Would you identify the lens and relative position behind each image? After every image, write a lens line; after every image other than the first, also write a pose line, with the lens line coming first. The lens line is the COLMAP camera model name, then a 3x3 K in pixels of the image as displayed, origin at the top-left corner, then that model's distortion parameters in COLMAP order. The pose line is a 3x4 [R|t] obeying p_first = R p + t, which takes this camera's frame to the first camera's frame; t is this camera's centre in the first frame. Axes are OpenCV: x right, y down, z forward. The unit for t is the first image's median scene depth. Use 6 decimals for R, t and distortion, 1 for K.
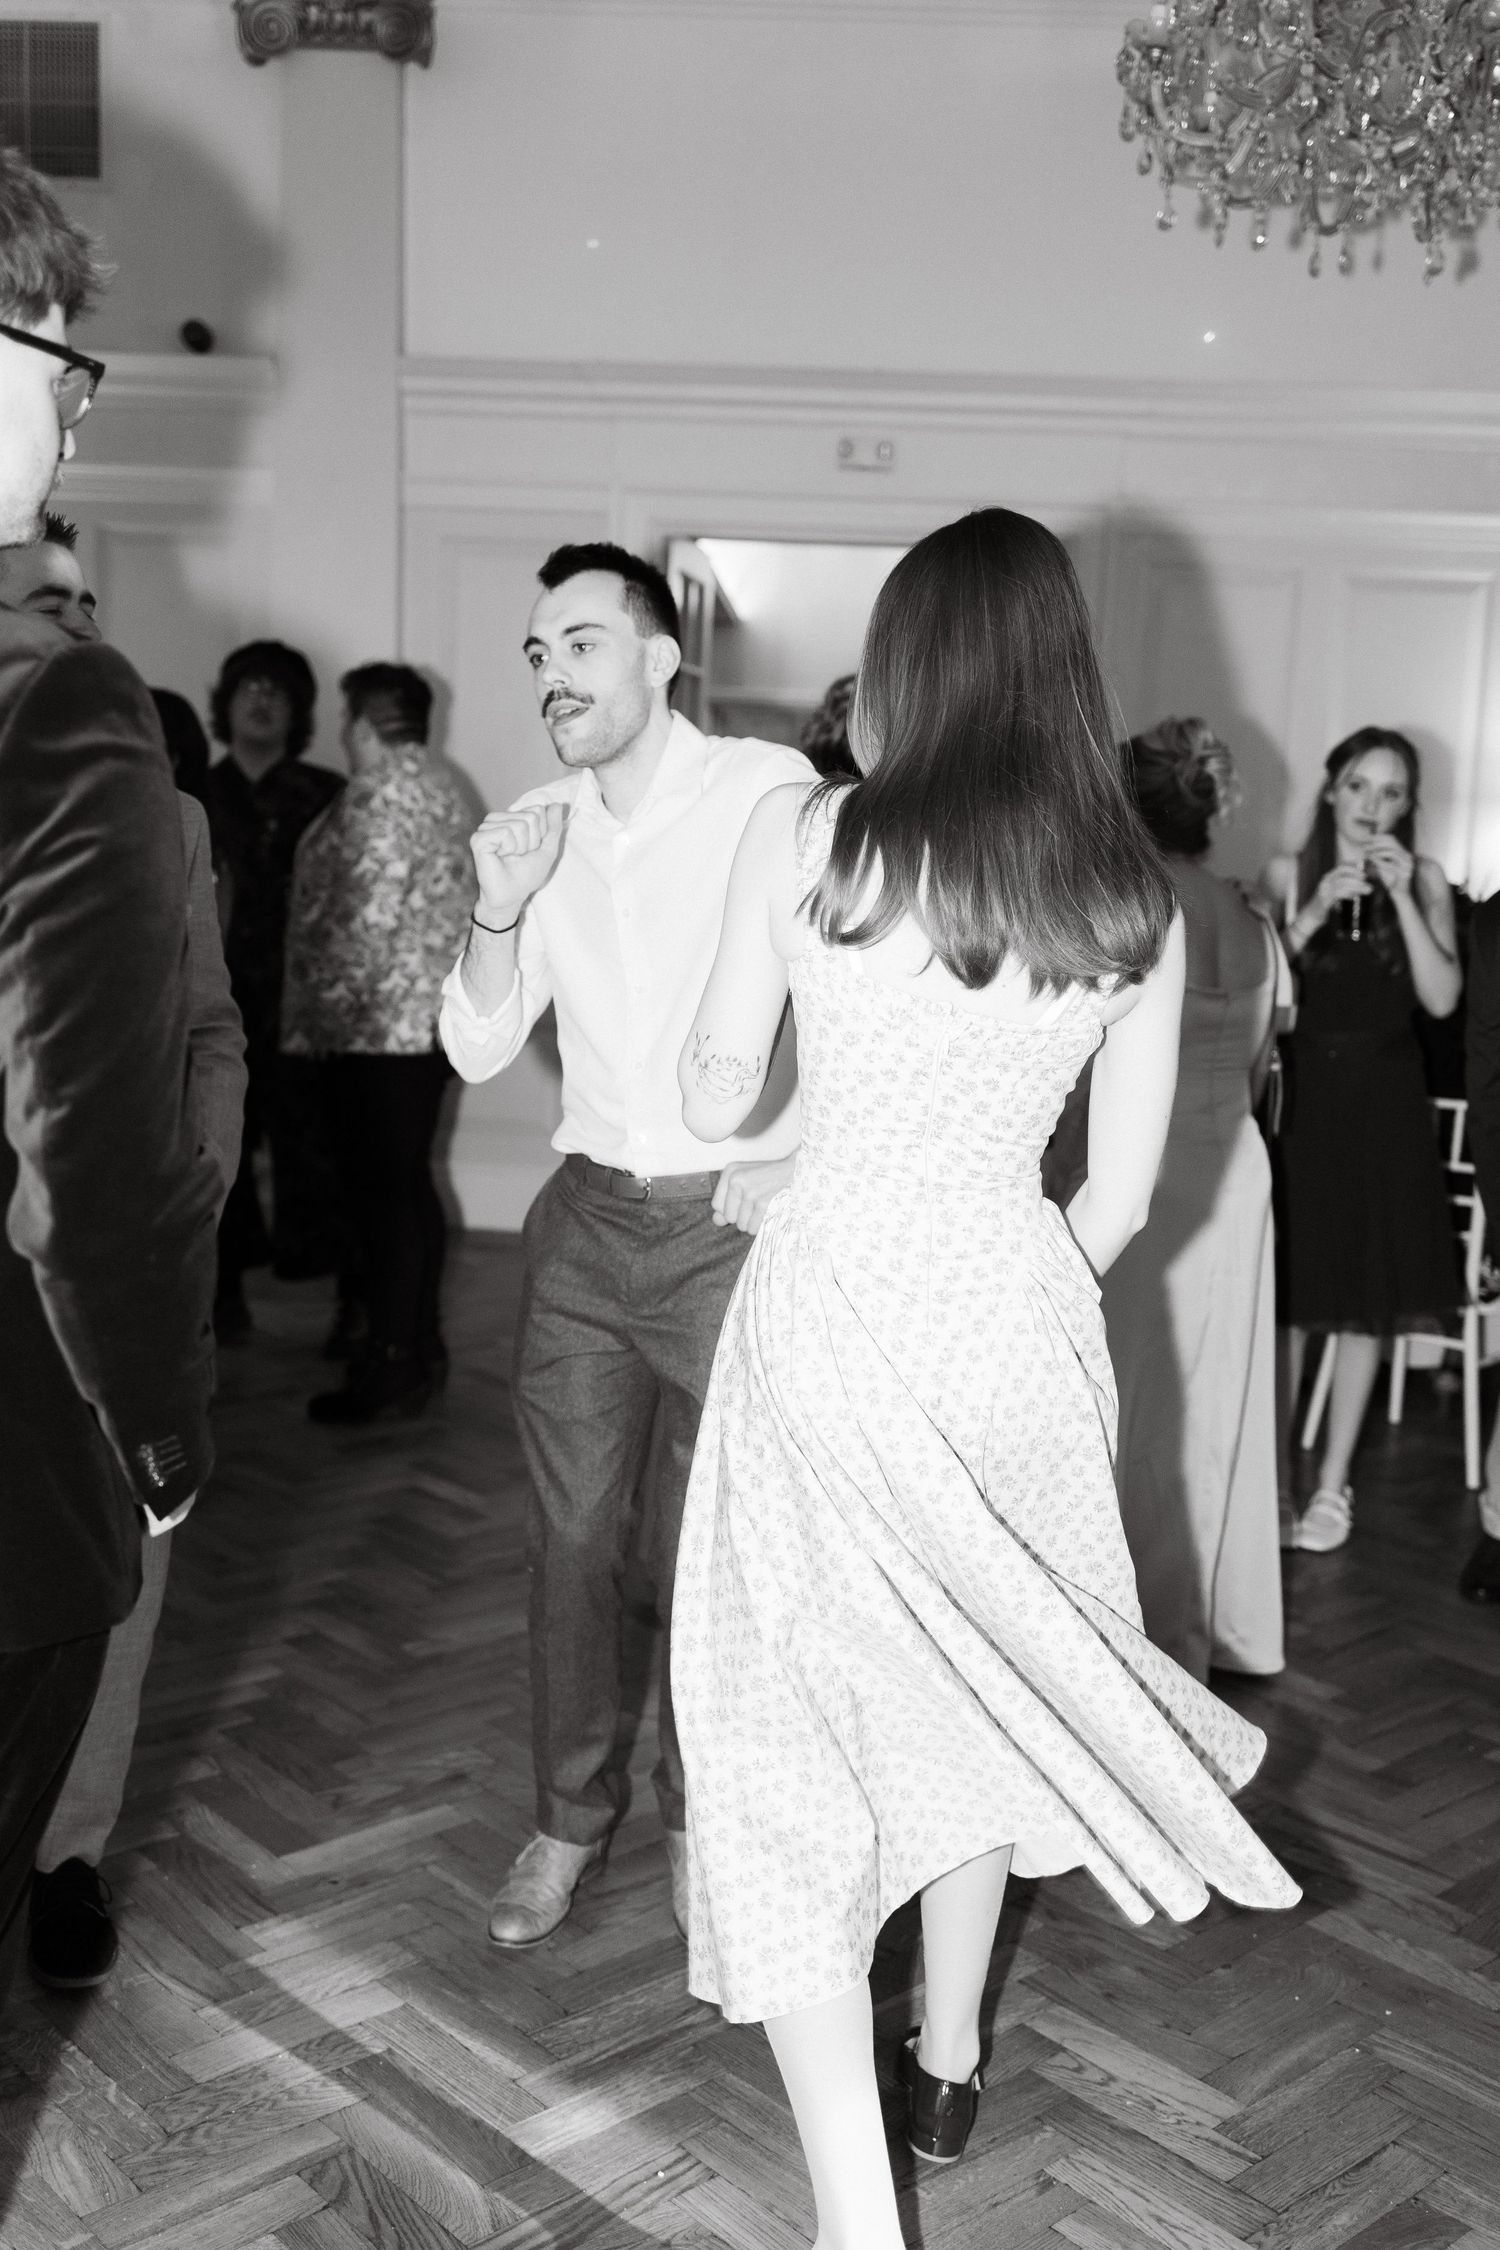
lens RADIAL K [[2276.4, 0, 741.6], [0, 2276.4, 1134.3], [0, 0, 1]] dist [-0.014477, 0.000000]
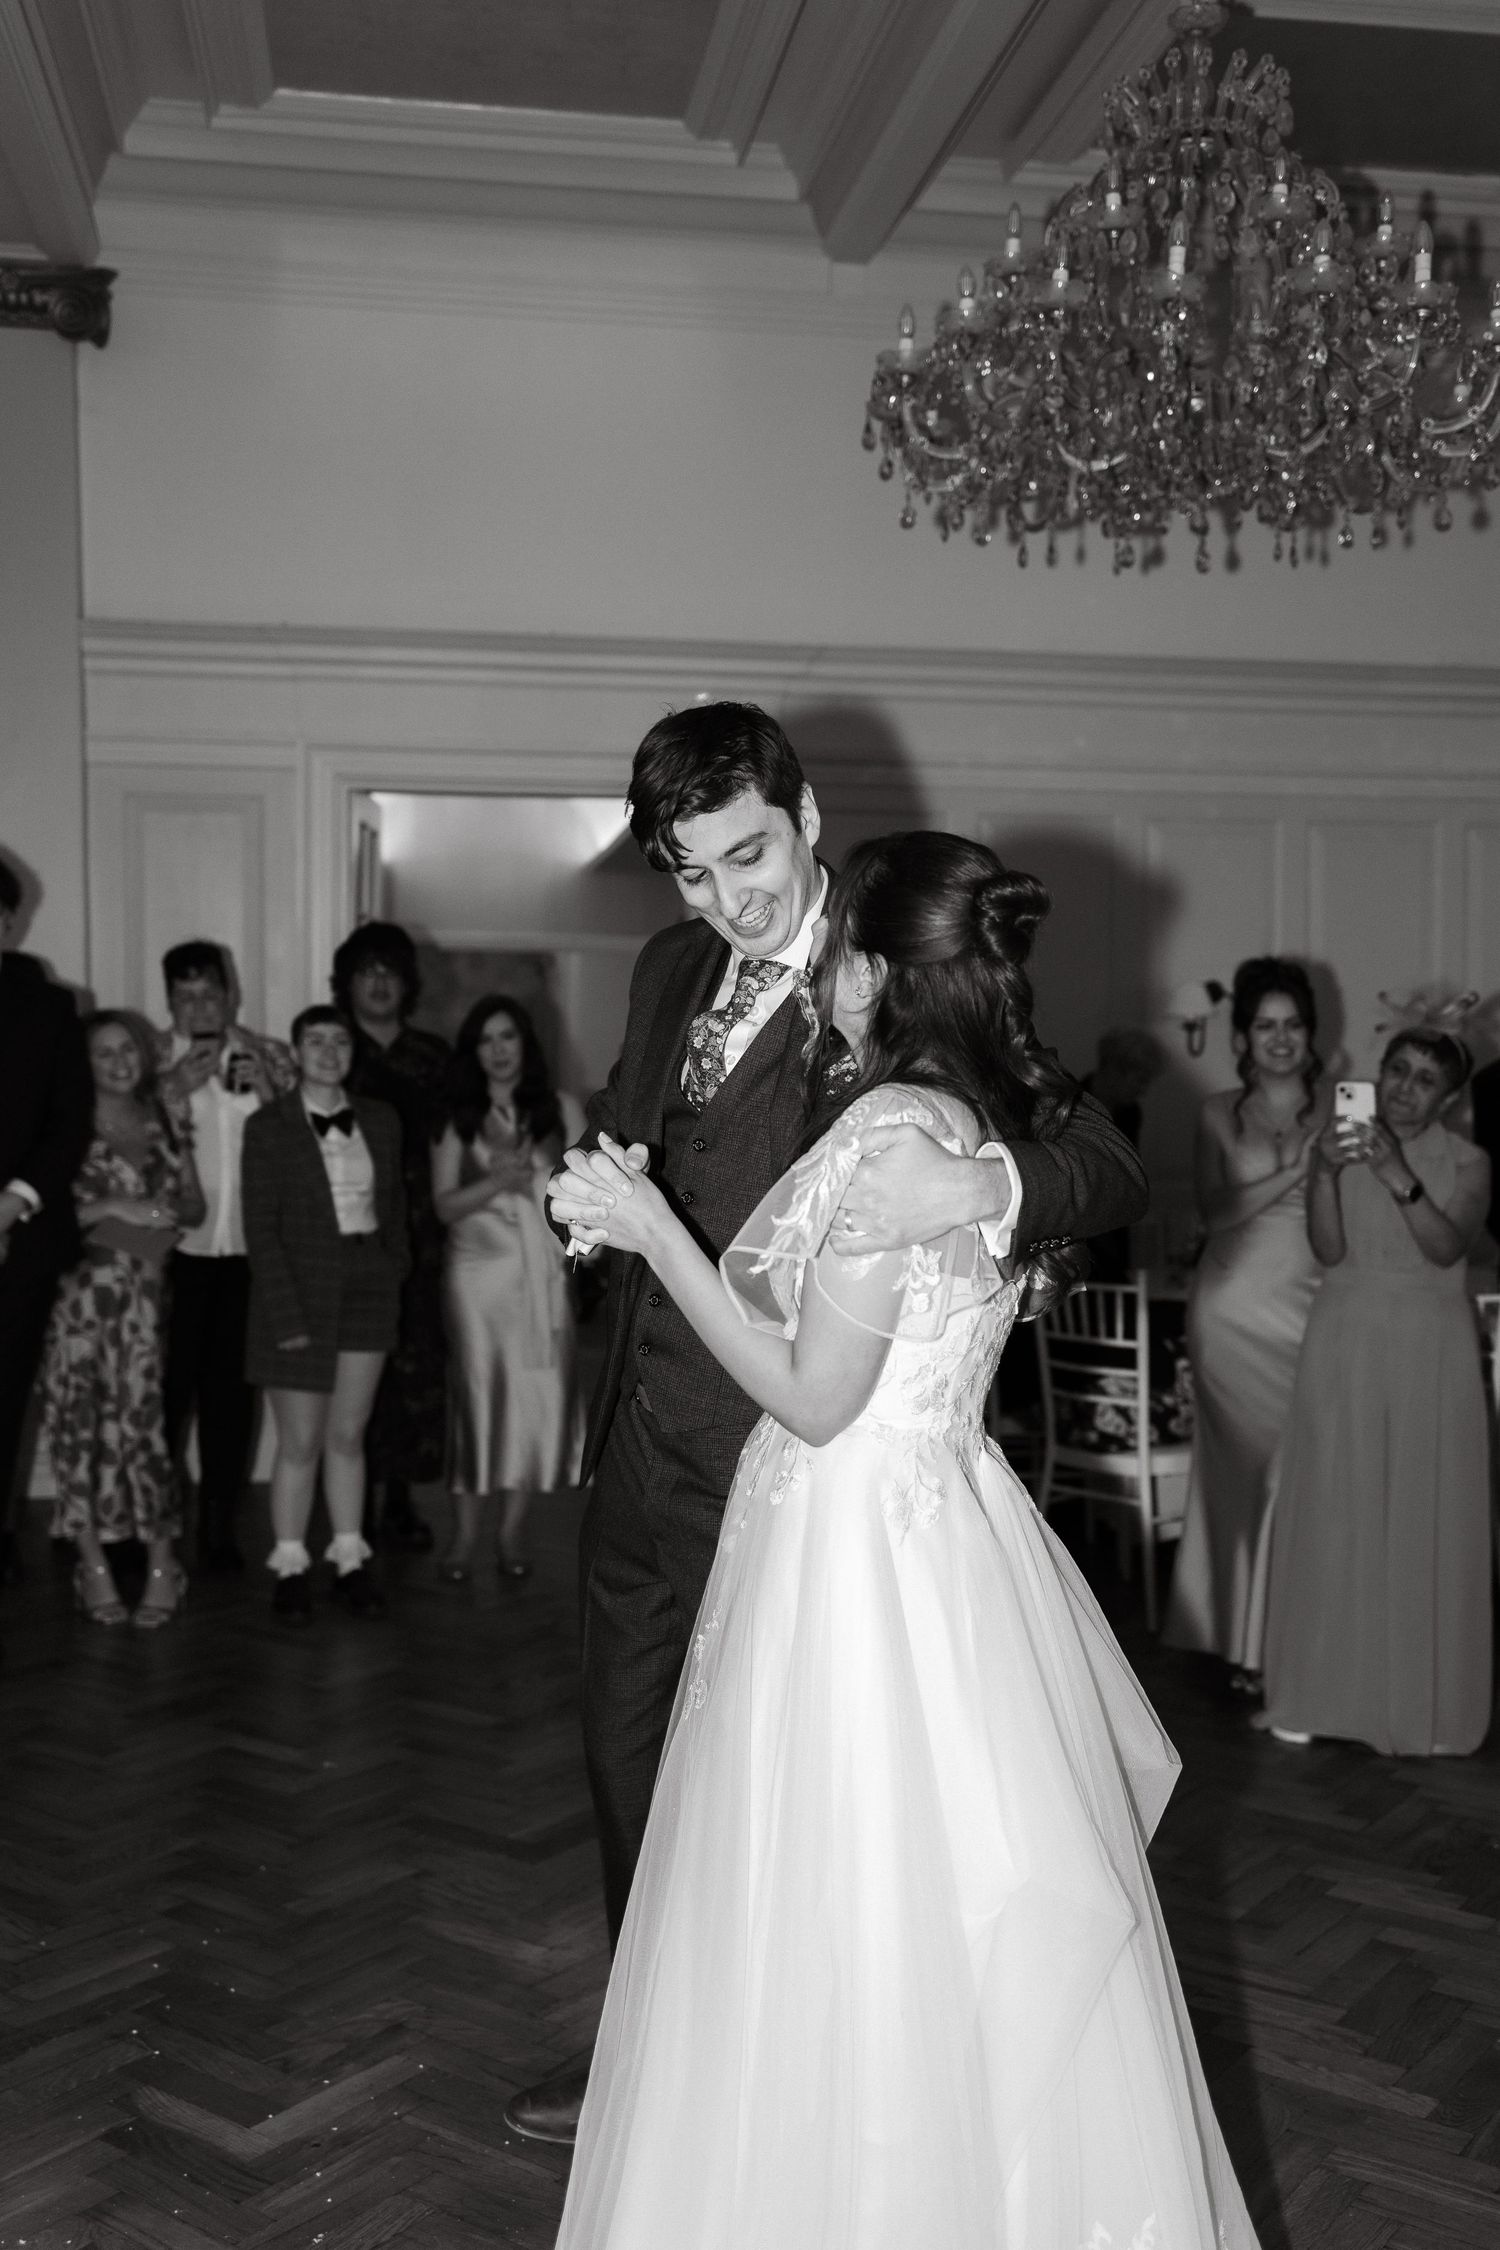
lens RADIAL K [[2276.4, 0, 760.7], [0, 2276.4, 1110.7], [0, 0, 1]] dist [-0.014477, 0.000000]
pose [[0.976512, -0.039056, 0.211893, -0.168472], [0.061789, 0.992890, -0.101742, -0.006062], [-0.206413, 0.112445, 0.971982, -0.049719]]
